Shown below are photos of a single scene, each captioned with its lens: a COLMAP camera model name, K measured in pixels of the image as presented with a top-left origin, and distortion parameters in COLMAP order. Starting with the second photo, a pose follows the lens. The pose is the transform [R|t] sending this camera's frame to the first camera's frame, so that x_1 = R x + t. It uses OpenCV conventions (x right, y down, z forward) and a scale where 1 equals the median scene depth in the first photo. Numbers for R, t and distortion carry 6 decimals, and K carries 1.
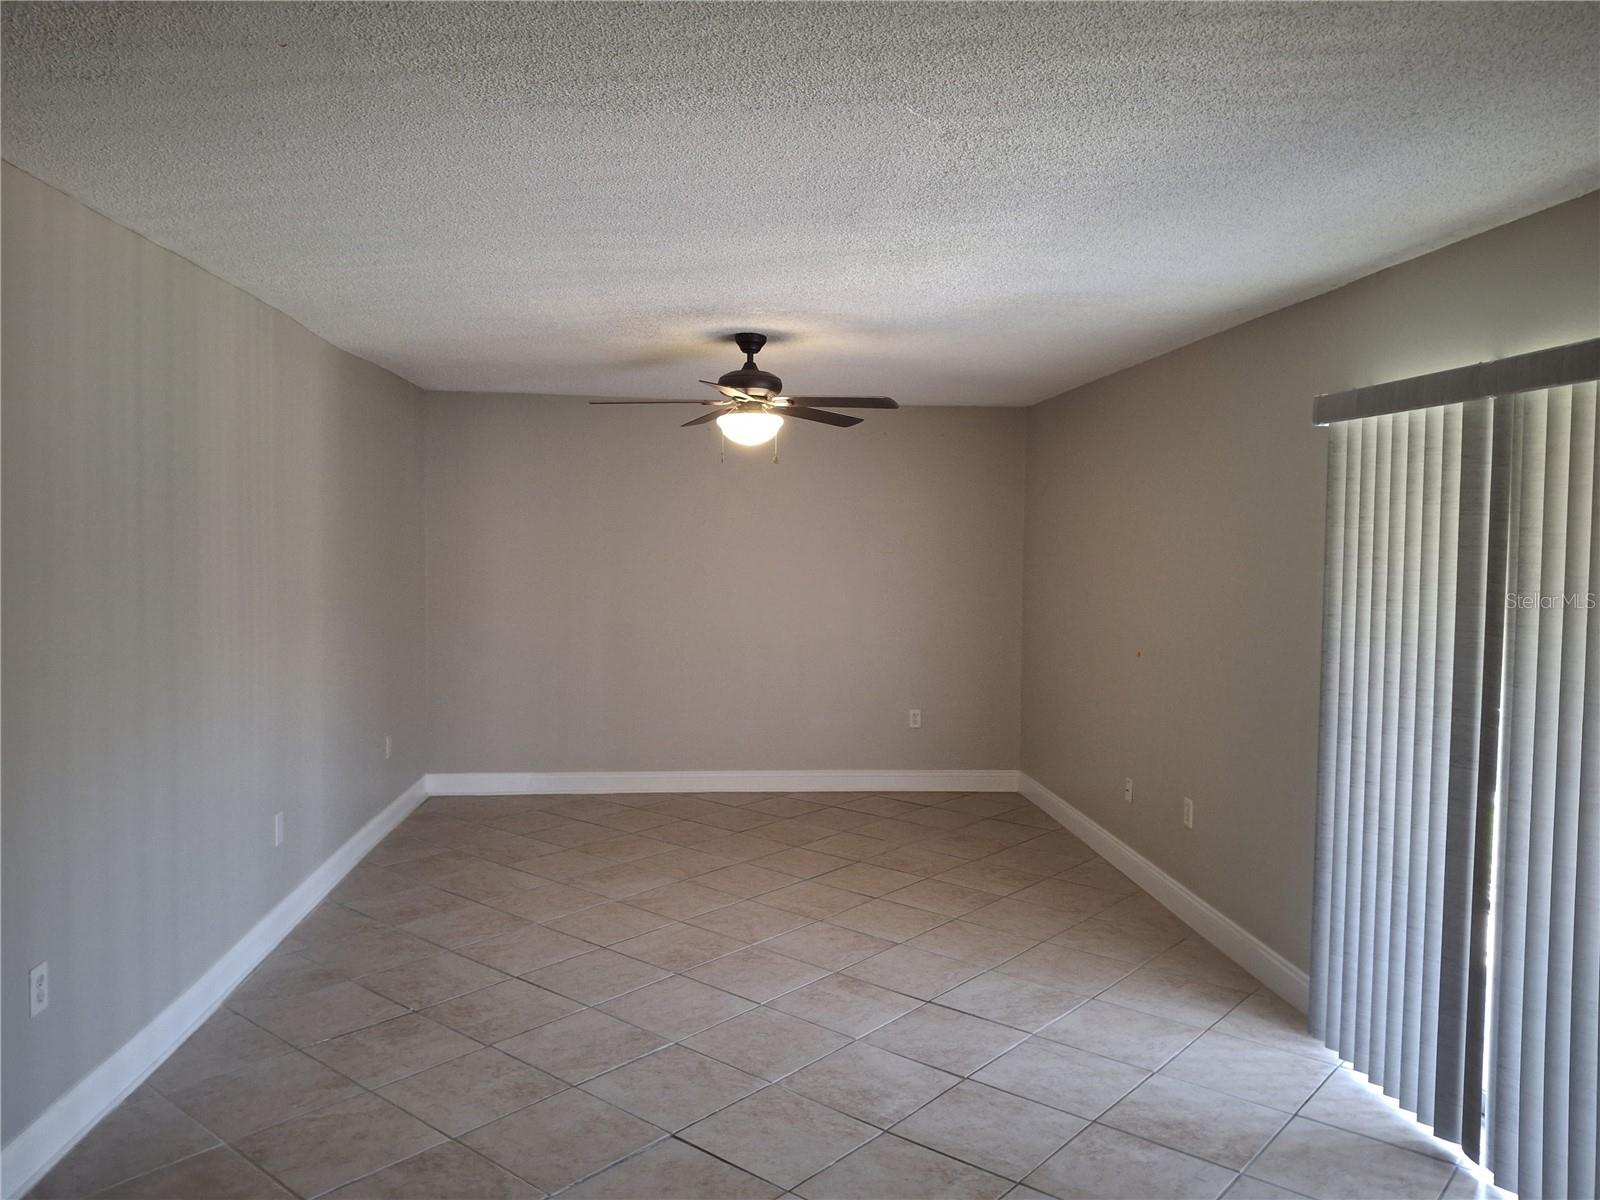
lens RADIAL K [[1168.1, 0, 800.0], [0, 1168.1, 600.0], [0, 0, 1]] dist [0.055042, -0.139174]
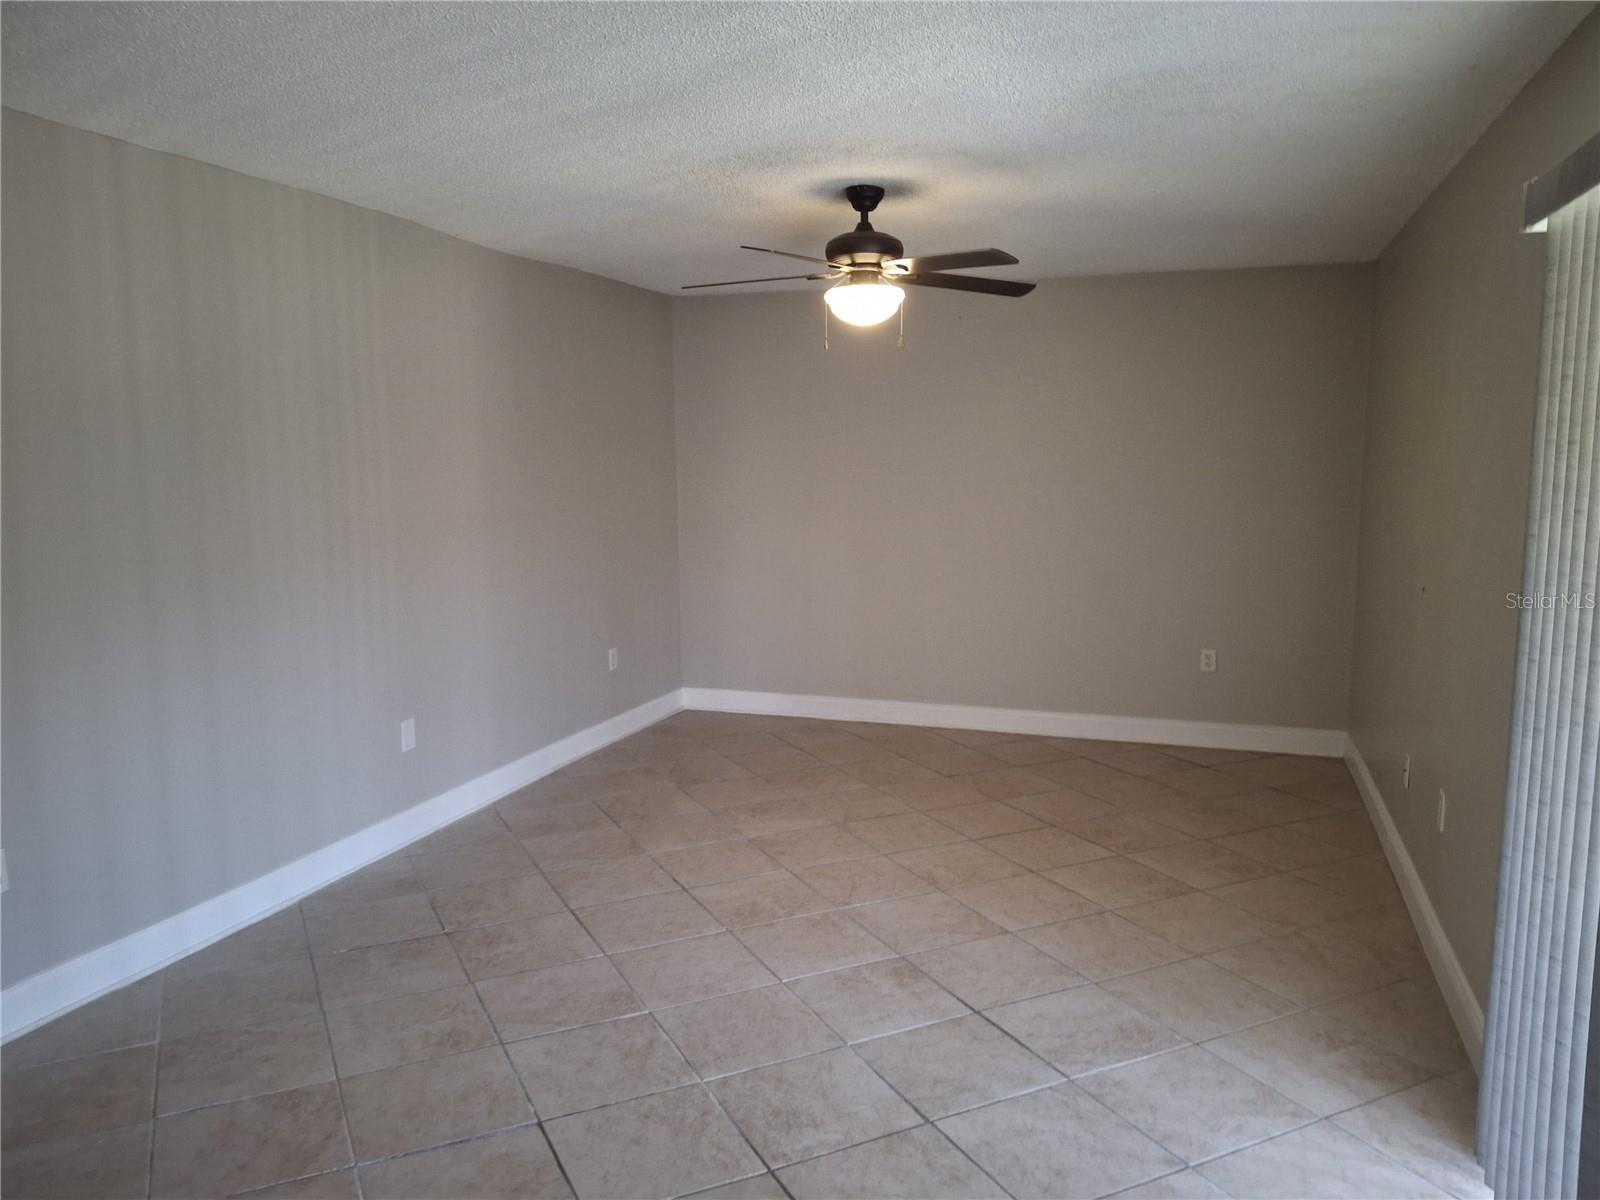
lens RADIAL K [[1183.6, 0, 844.0], [0, 1183.6, 609.4], [0, 0, 1]] dist [0.039975, -0.082088]
pose [[0.924691, 0.041202, -0.378482, 0.281190], [-0.012639, 0.996901, 0.077646, 0.005330], [0.380509, -0.067015, 0.922346, 0.205233]]
